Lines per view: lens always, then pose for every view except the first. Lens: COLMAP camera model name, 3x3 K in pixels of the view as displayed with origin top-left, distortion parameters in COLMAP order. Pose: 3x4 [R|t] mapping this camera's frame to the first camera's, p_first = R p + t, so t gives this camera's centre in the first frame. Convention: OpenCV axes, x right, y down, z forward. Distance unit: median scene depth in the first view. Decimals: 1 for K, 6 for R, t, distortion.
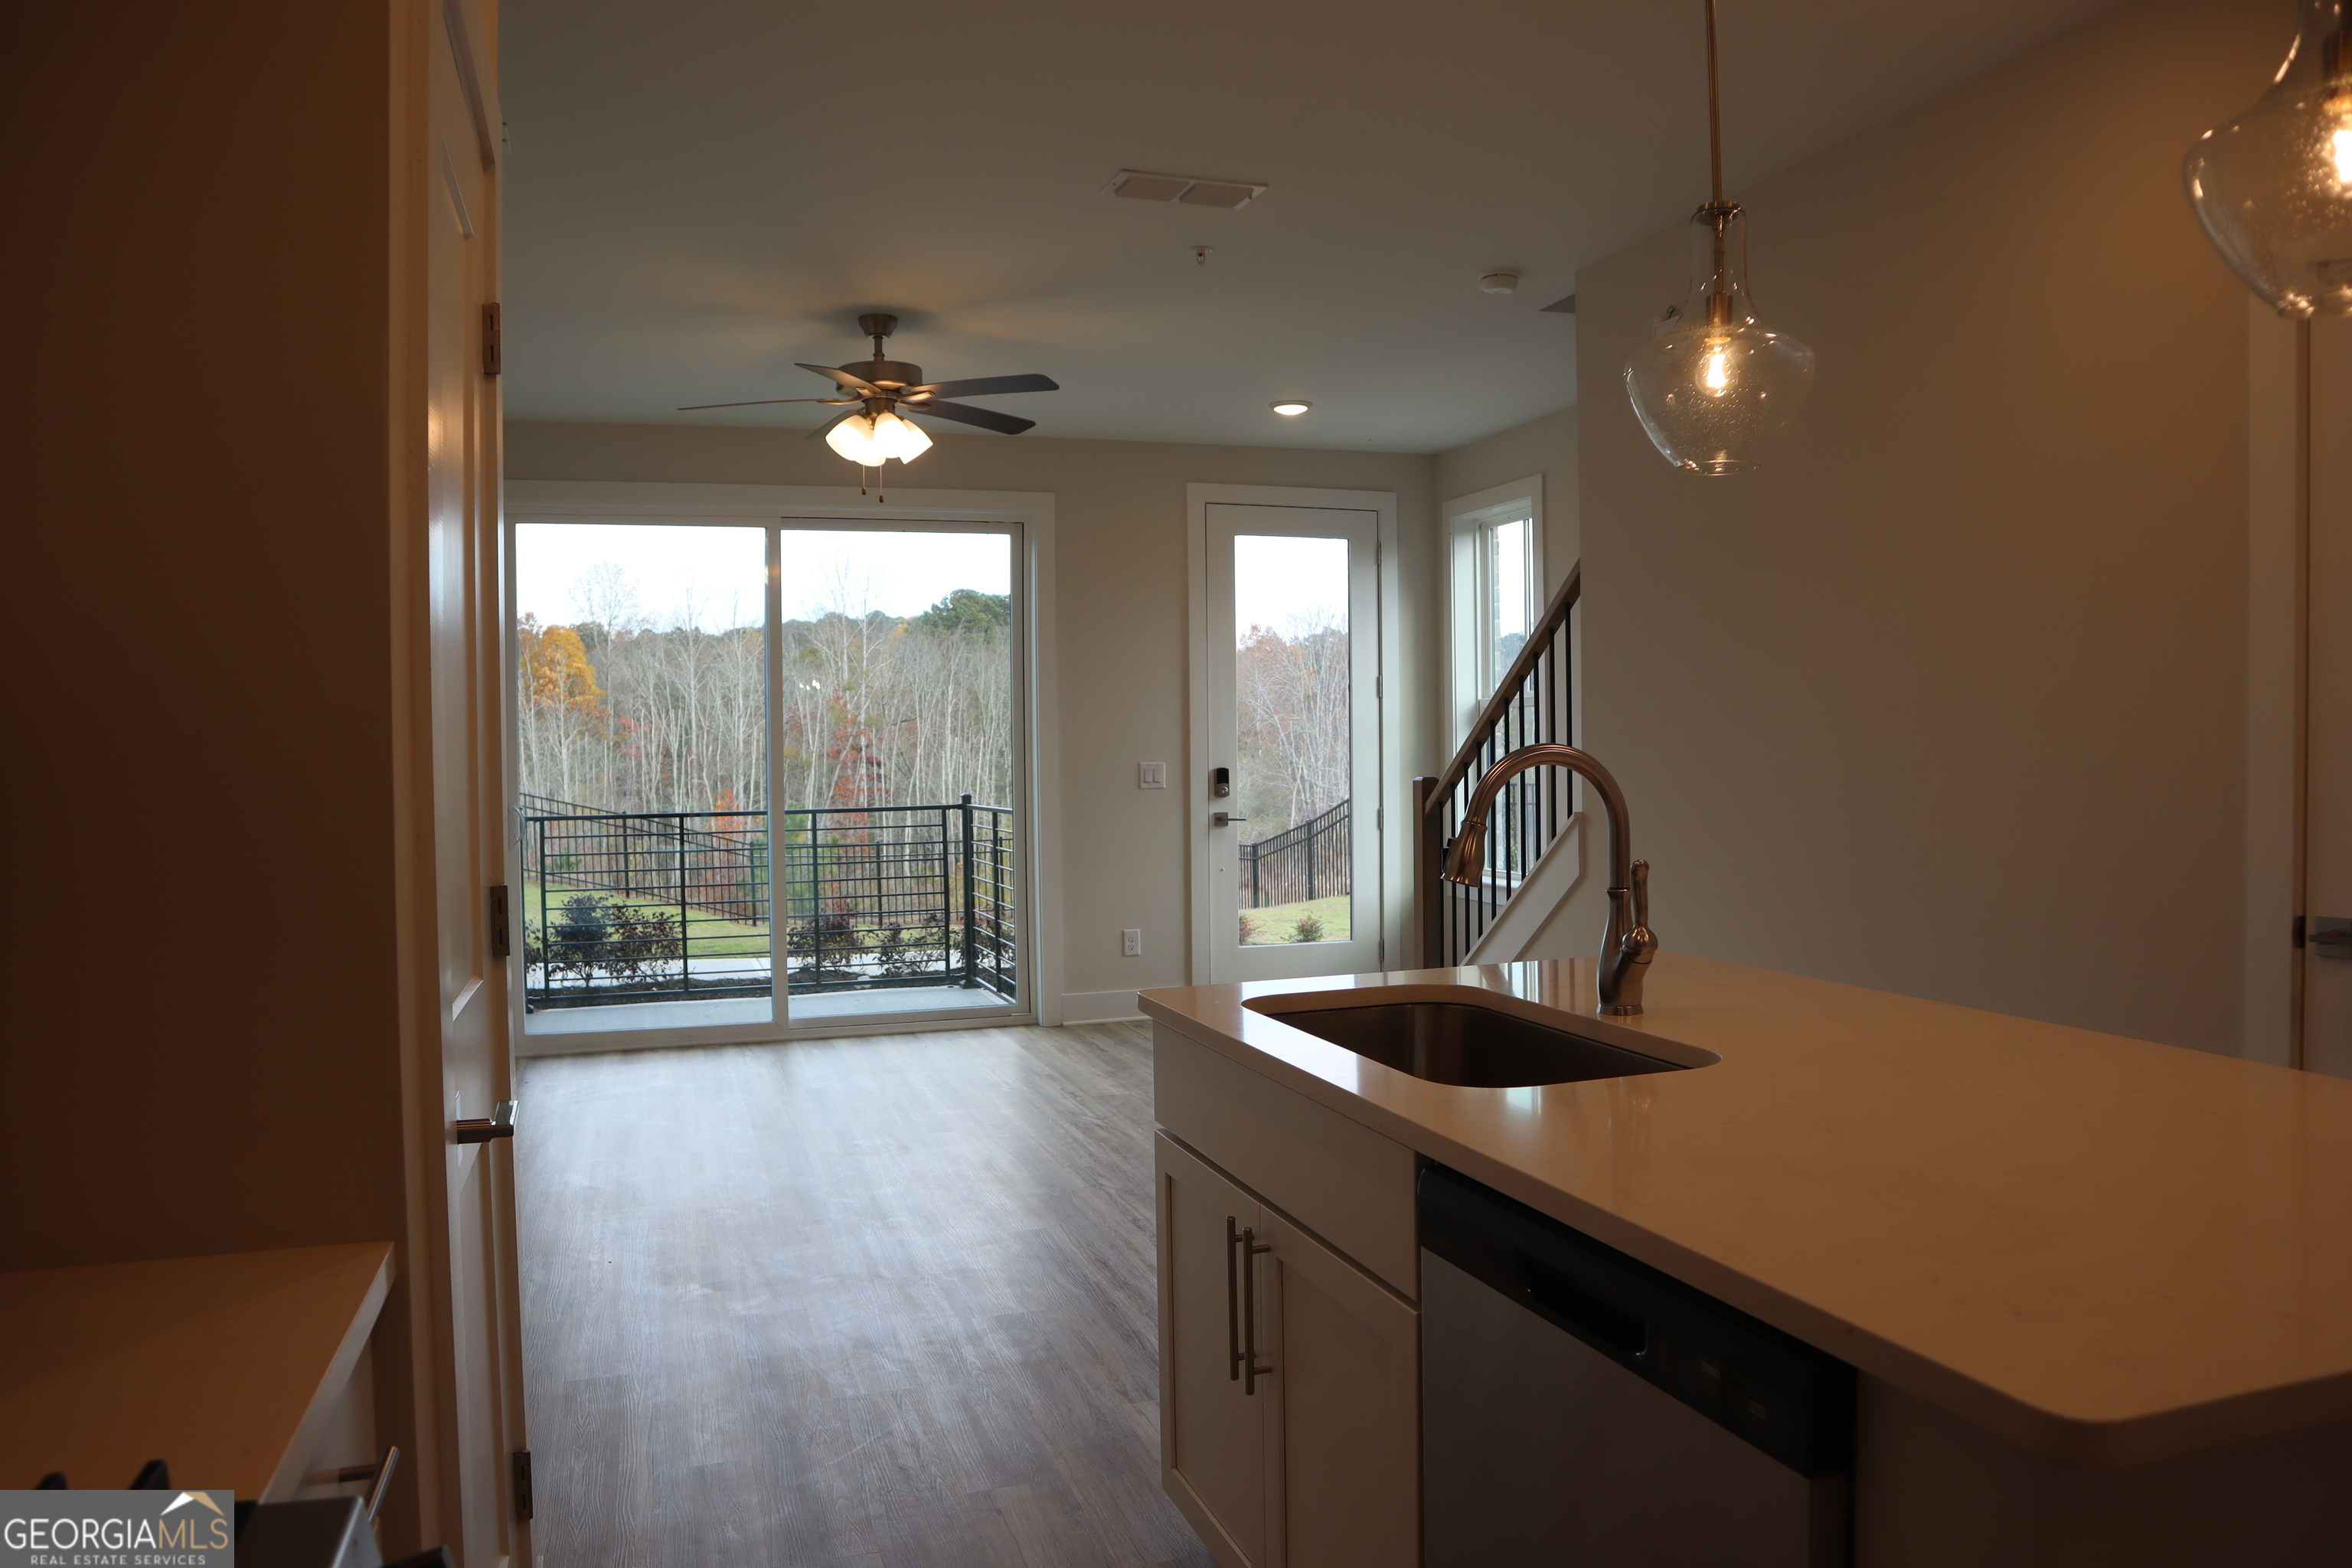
lens RADIAL K [[1635.6, 0, 1176.0], [0, 1635.6, 784.0], [0, 0, 1]] dist [-0.131209, 0.081287]
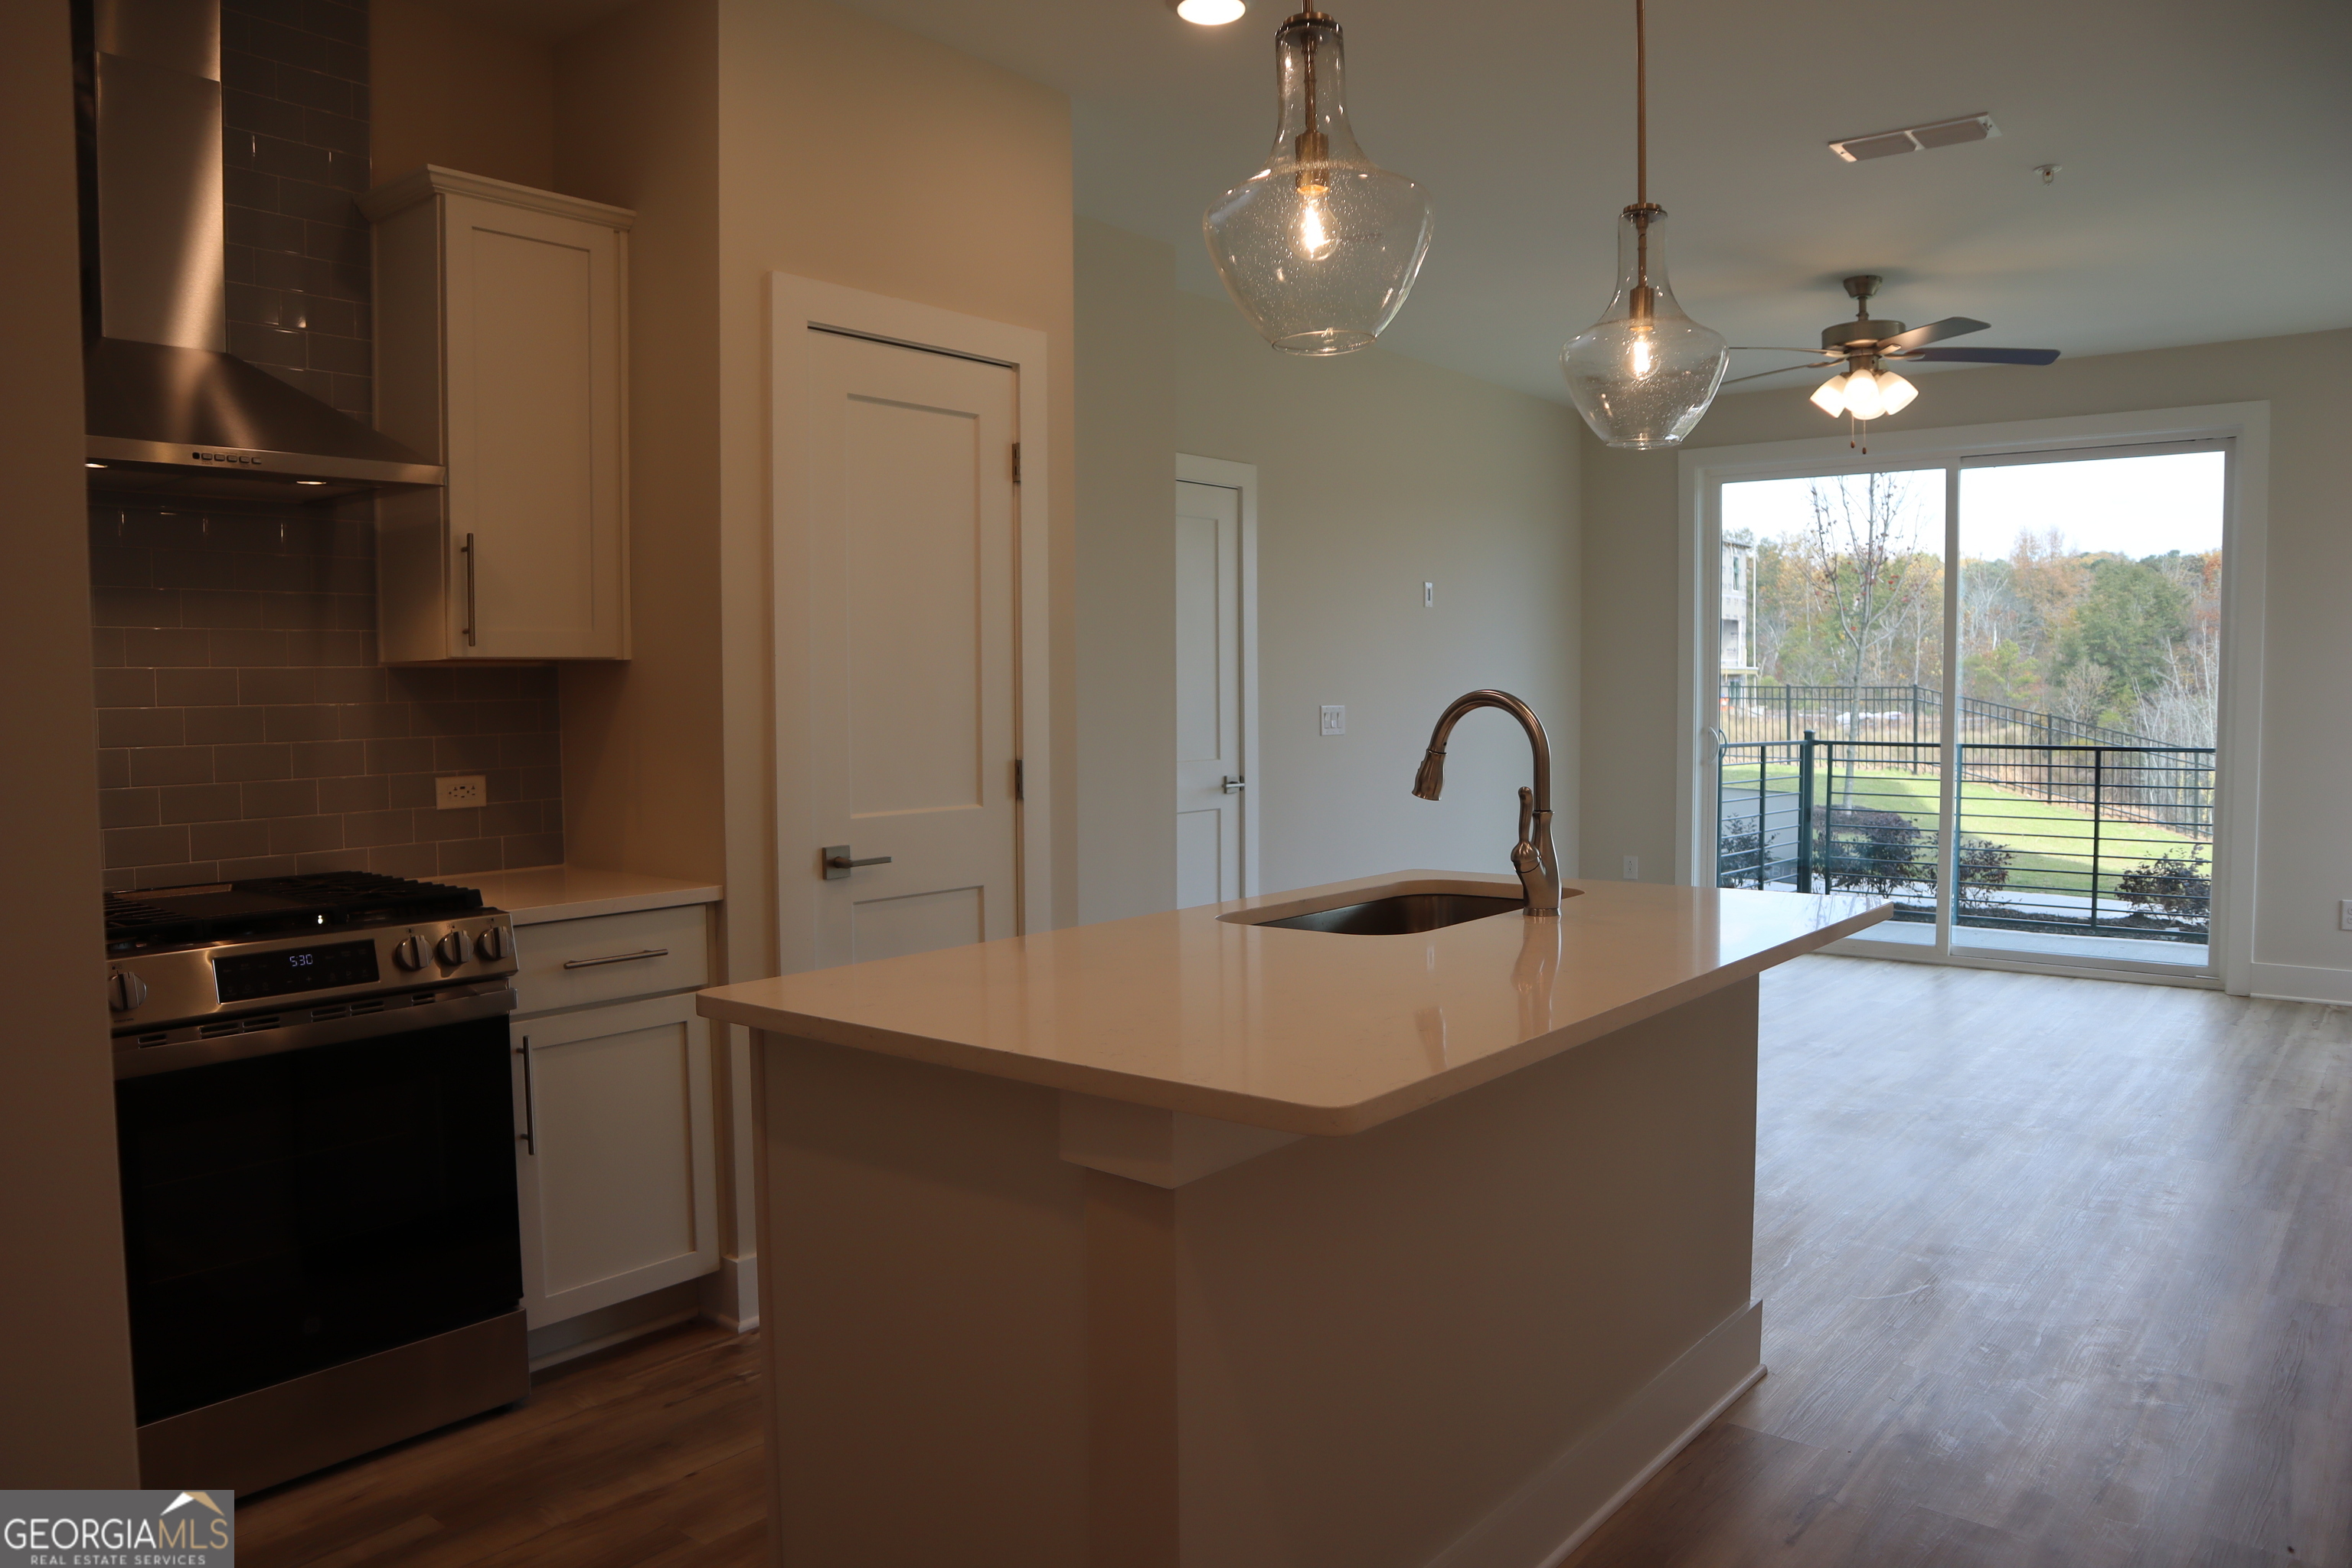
lens RADIAL K [[1635.6, 0, 1176.0], [0, 1635.6, 784.0], [0, 0, 1]] dist [-0.131209, 0.081287]
pose [[0.539683, 0.059101, -0.839791, 0.311804], [-0.020463, 0.998159, 0.057097, -0.005451], [0.841620, -0.013630, 0.539899, 0.035330]]
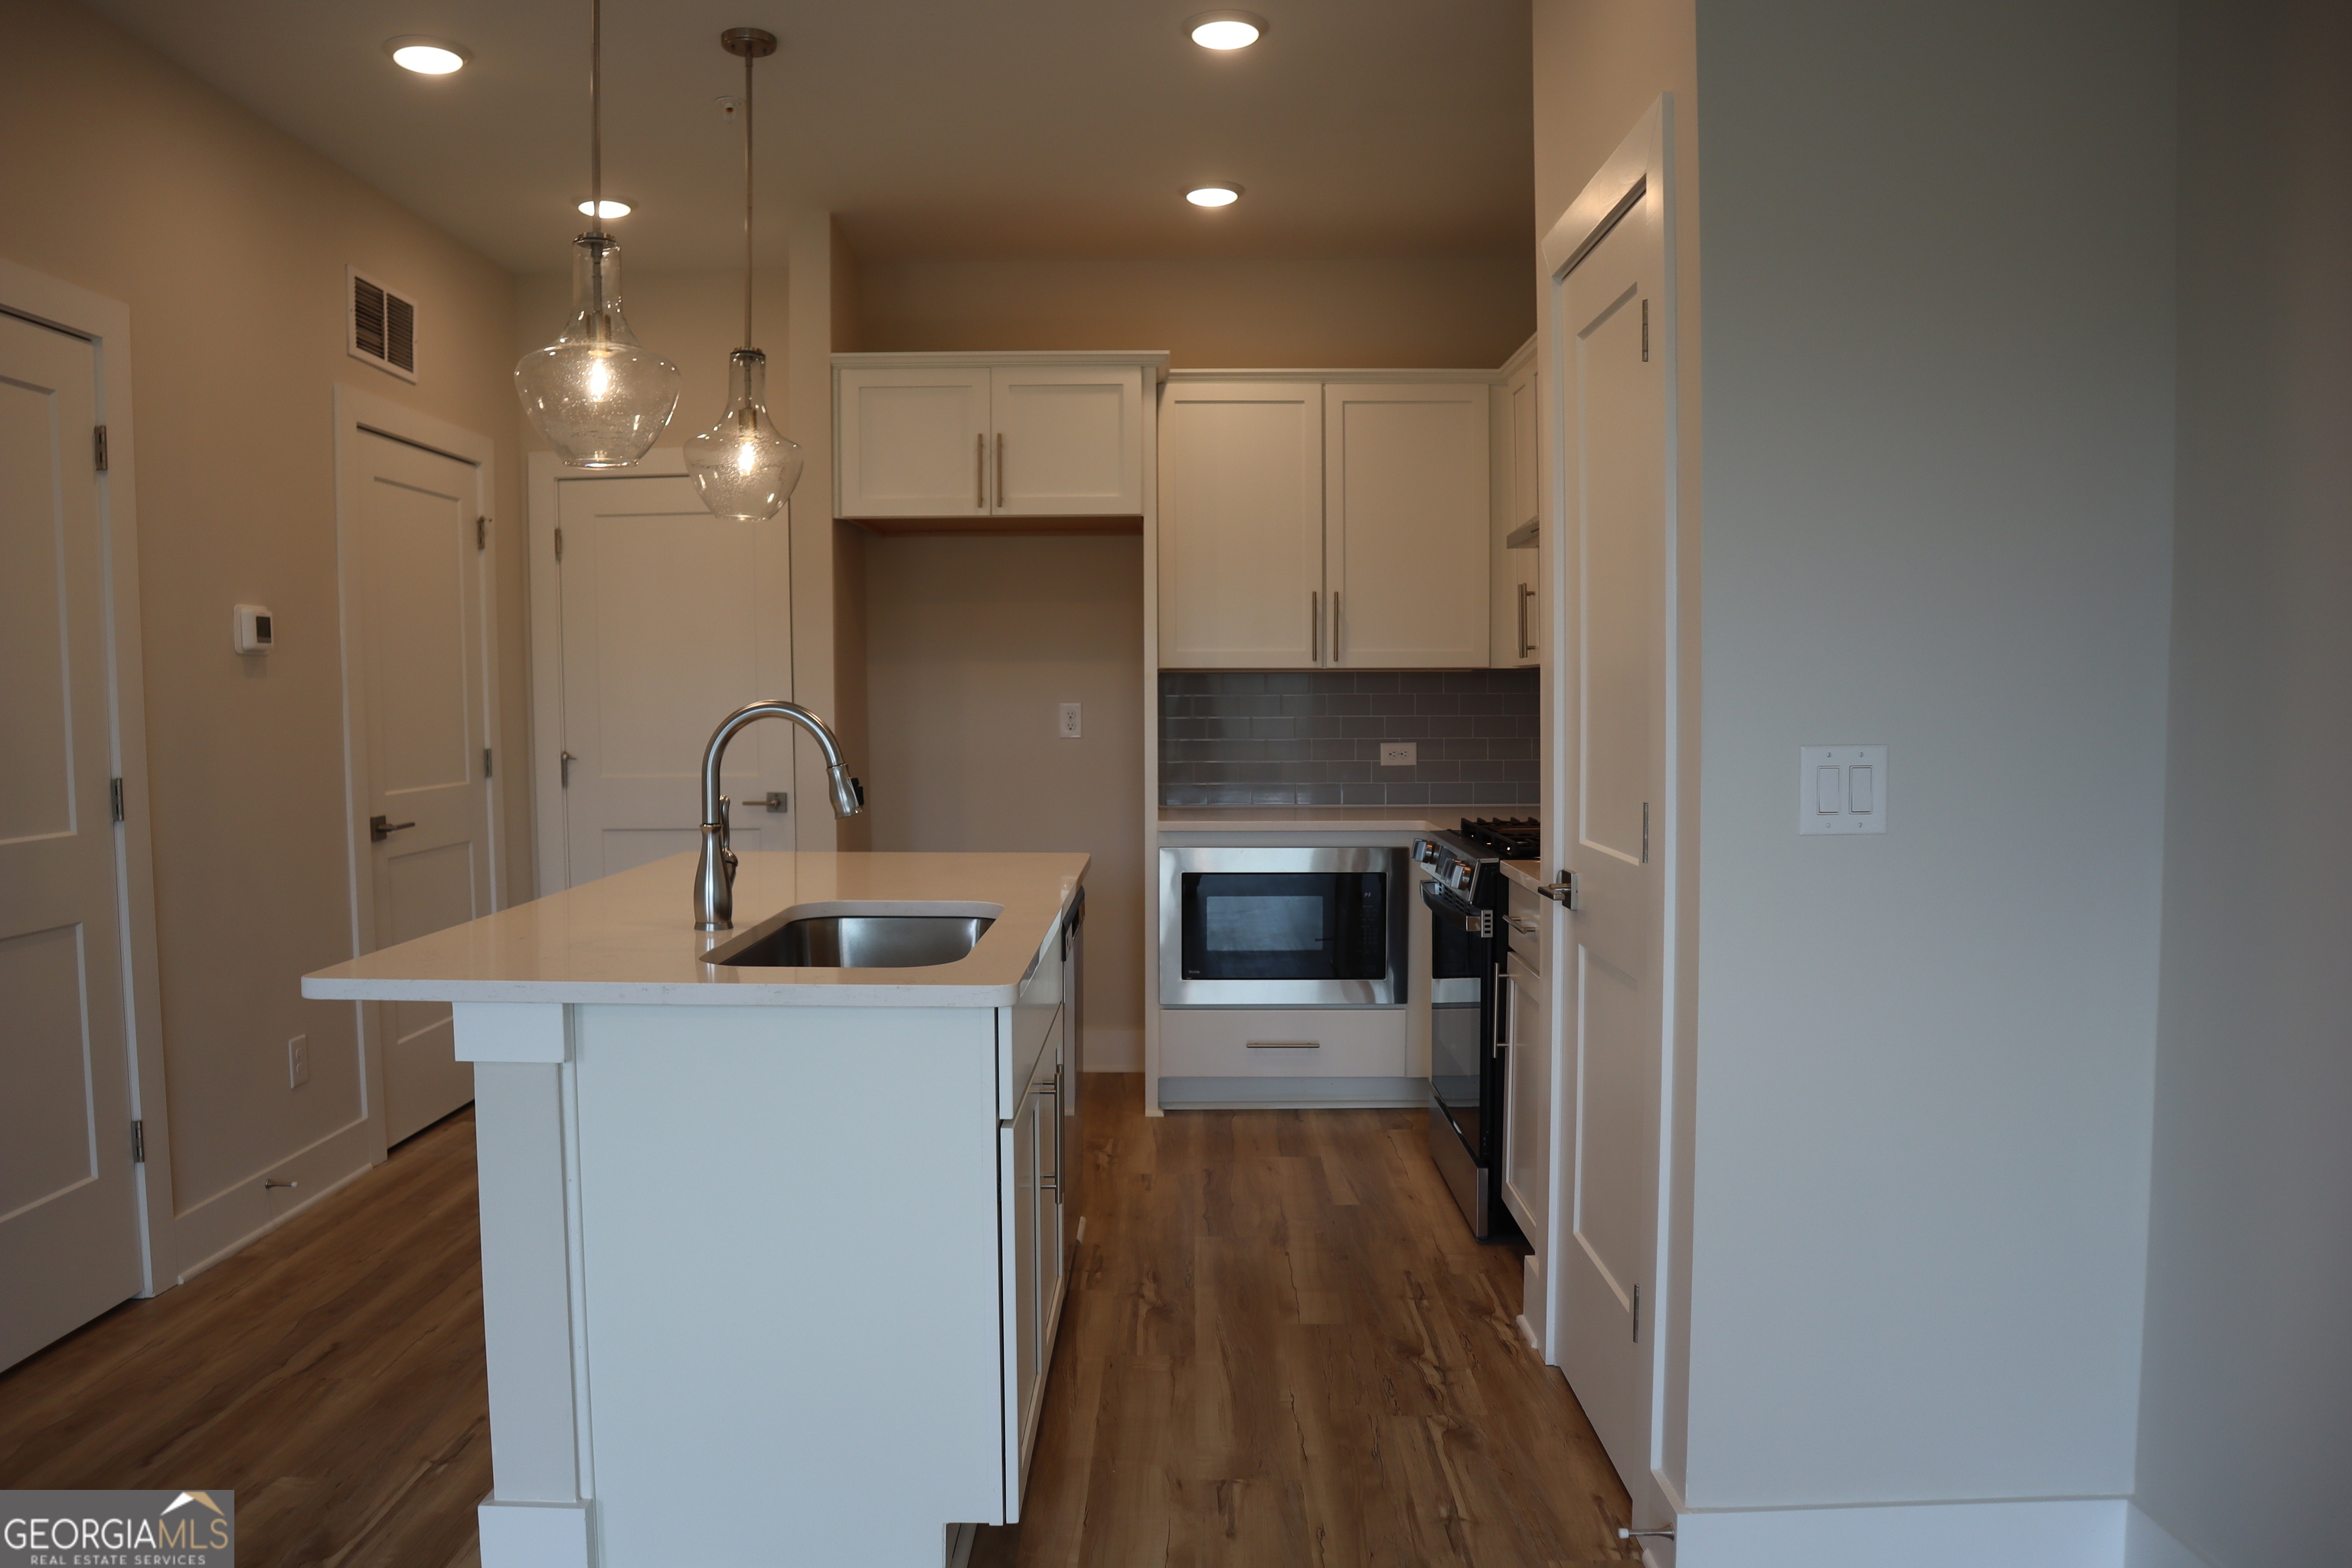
lens RADIAL K [[1635.6, 0, 1176.0], [0, 1635.6, 784.0], [0, 0, 1]] dist [-0.131209, 0.081287]
pose [[-0.947318, -0.000059, 0.320294, -0.119937], [0.025504, 0.996811, 0.075615, -0.012121], [-0.319277, 0.079800, -0.944296, 0.554230]]
